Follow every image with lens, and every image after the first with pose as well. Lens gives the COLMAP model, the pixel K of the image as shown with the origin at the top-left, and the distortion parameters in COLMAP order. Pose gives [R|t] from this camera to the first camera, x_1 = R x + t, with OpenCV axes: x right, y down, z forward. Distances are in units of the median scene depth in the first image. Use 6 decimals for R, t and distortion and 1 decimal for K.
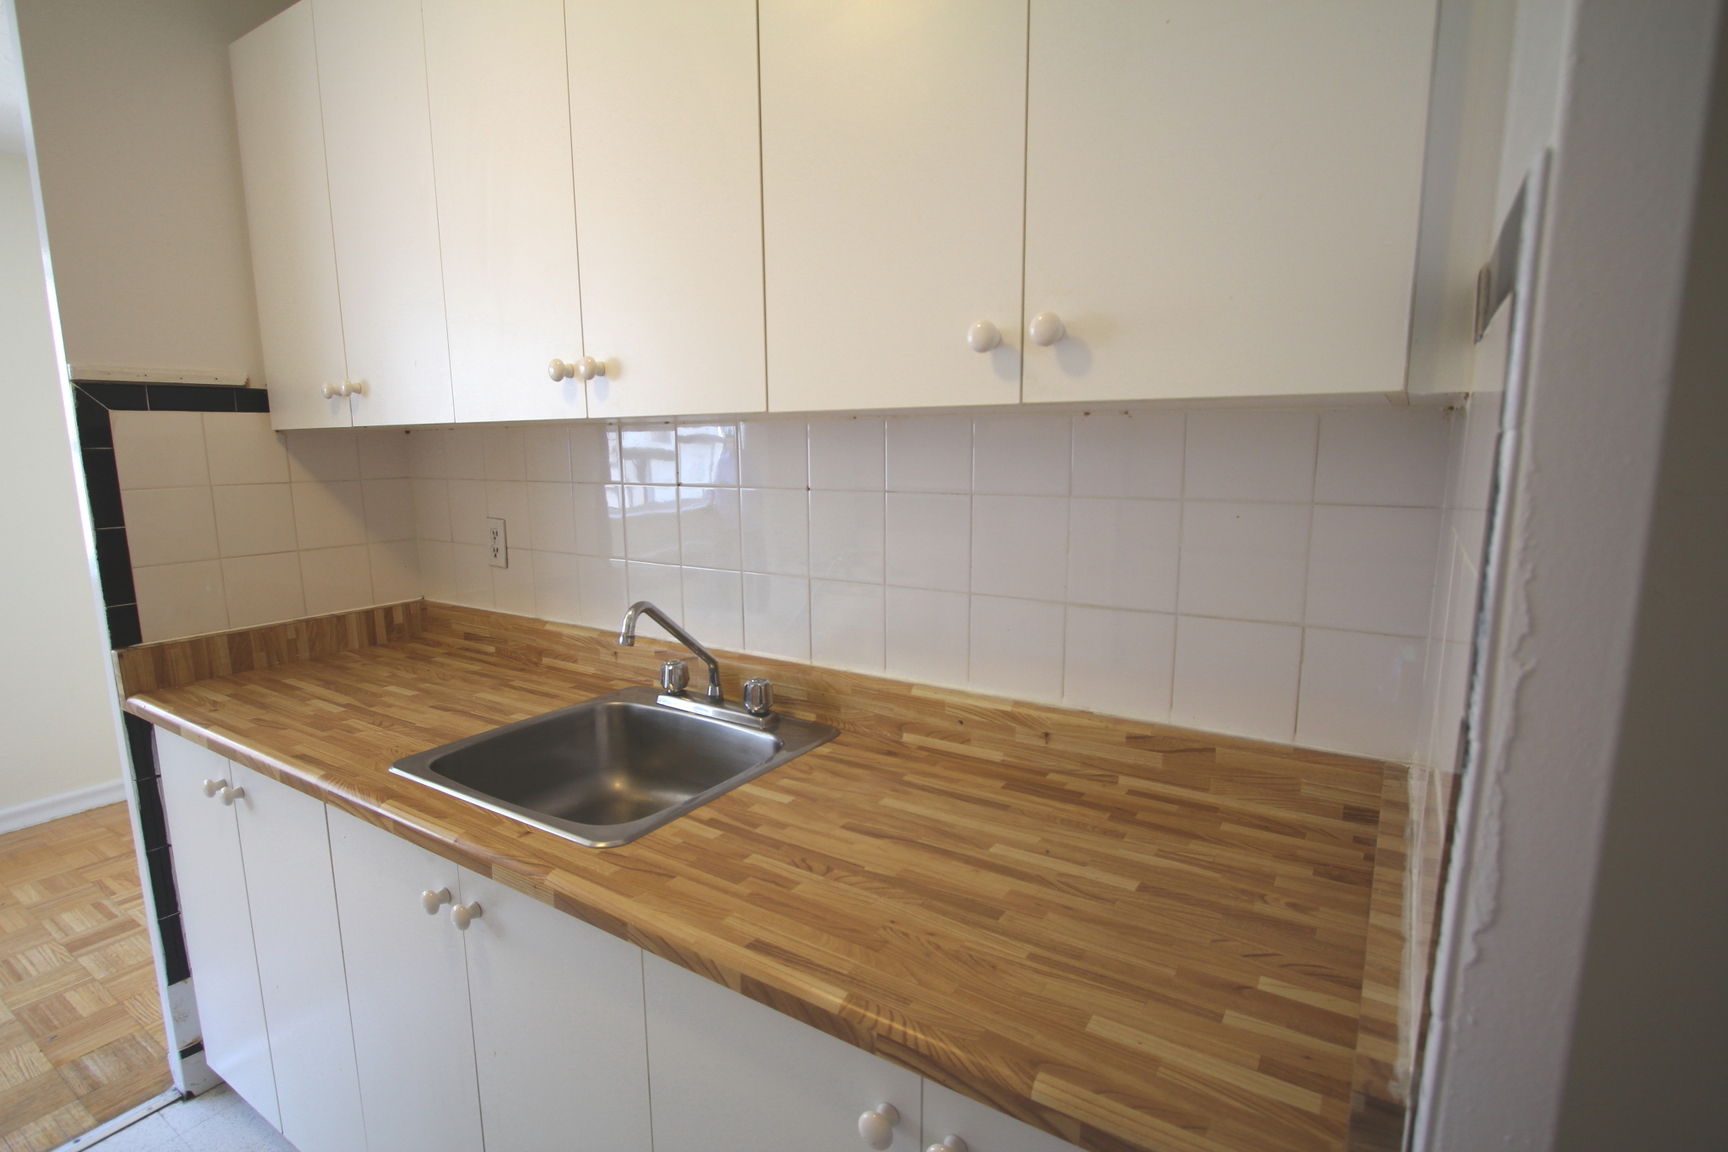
lens RADIAL K [[845.5, 0, 855.7], [0, 845.5, 583.6], [0, 0, 1]] dist [-0.014956, 0.003103]
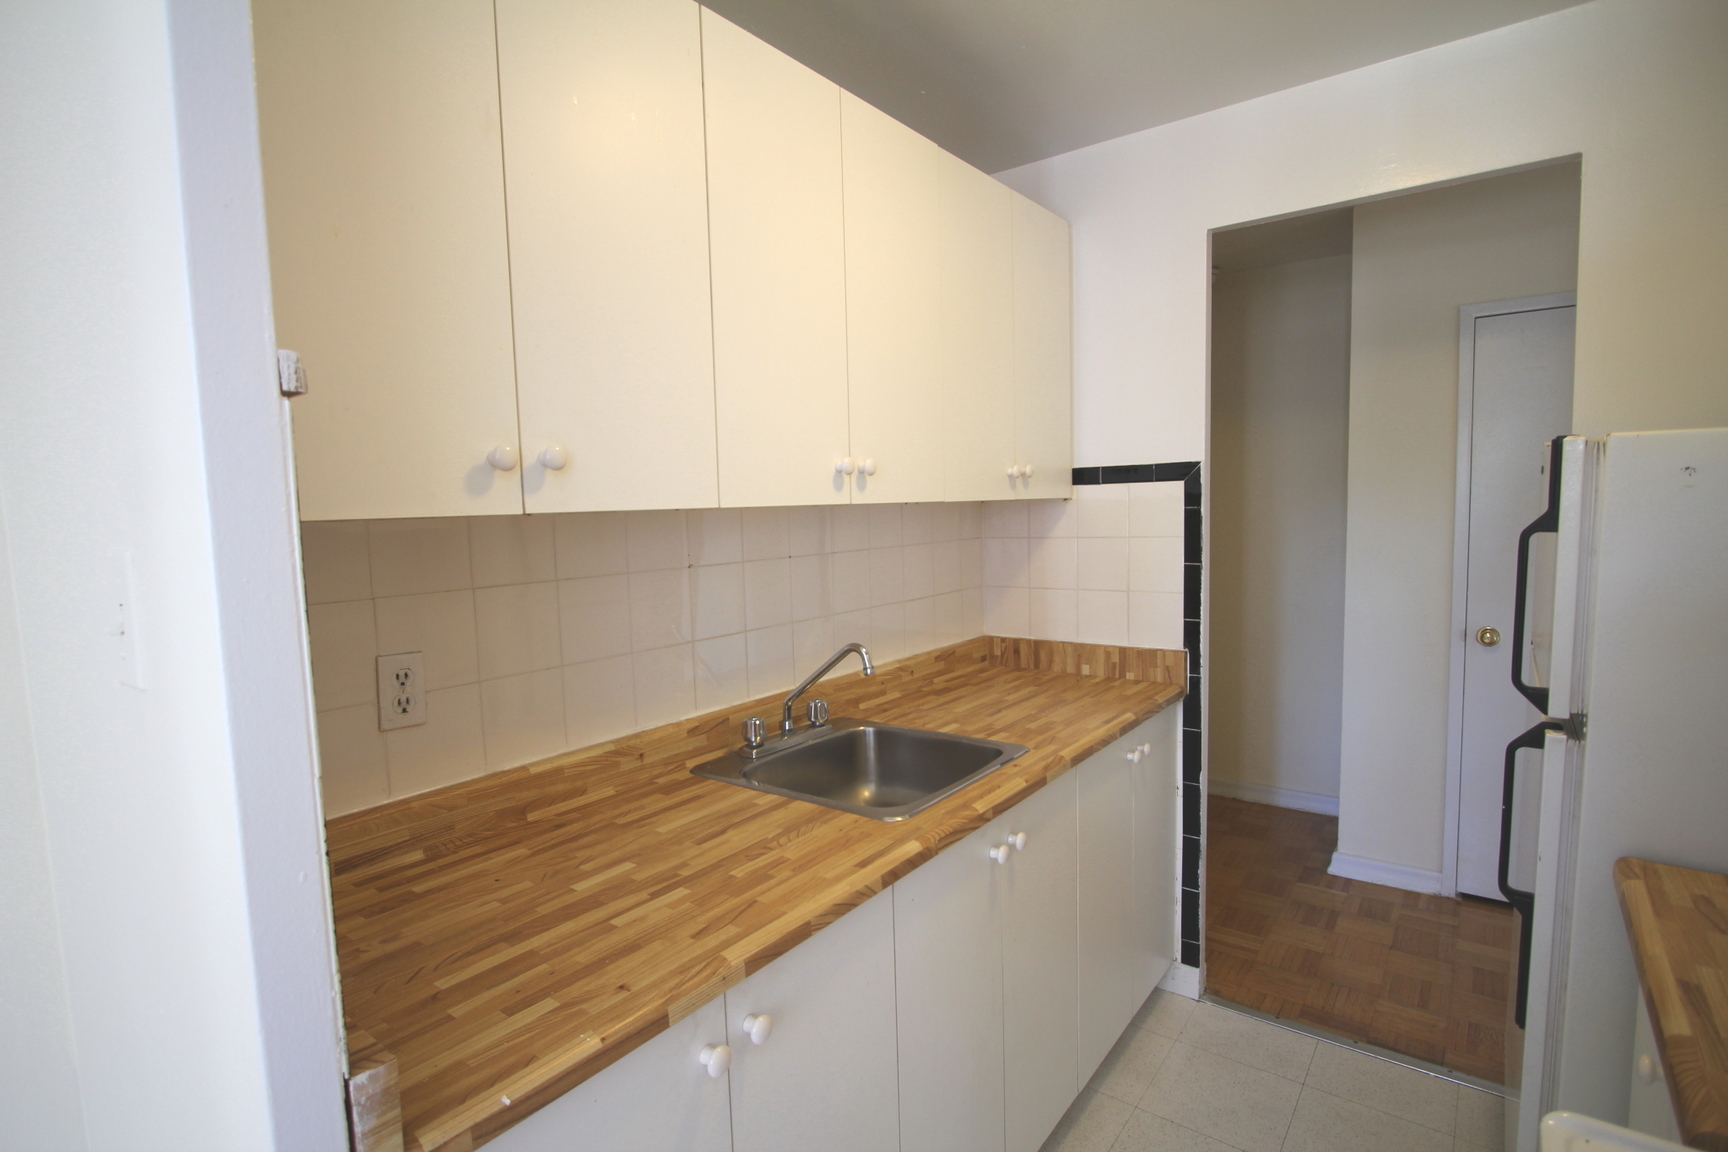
lens RADIAL K [[845.5, 0, 859.7], [0, 845.5, 585.2], [0, 0, 1]] dist [-0.014956, 0.003103]
pose [[0.076151, -0.097778, 0.992291, -1.205626], [0.180505, 0.980089, 0.082723, -0.140292], [-0.980622, 0.172814, 0.092284, 0.654874]]
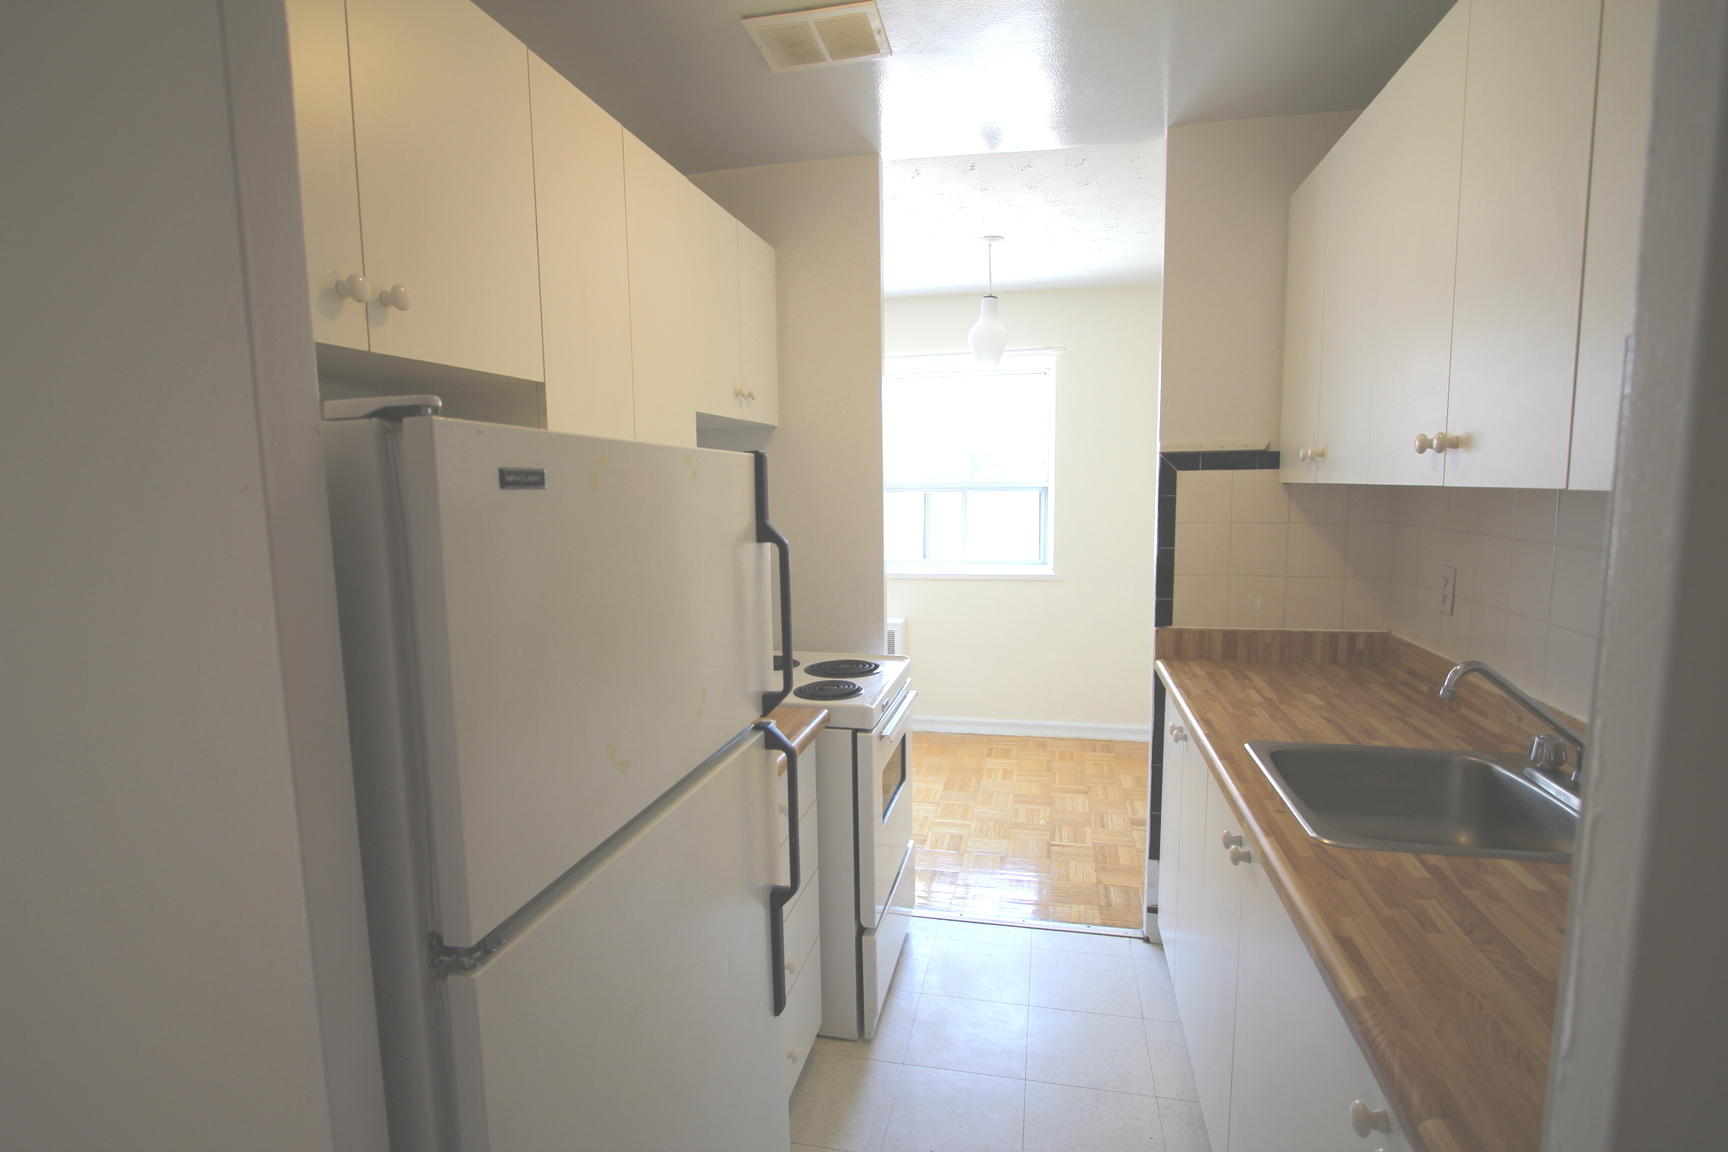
lens RADIAL K [[845.5, 0, 863.2], [0, 845.5, 574.7], [0, 0, 1]] dist [-0.014956, 0.003103]
pose [[0.356805, 0.107360, -0.927989, 0.325993], [-0.144005, 0.987822, 0.058913, -0.027708], [0.923013, 0.112614, 0.367920, -0.064371]]
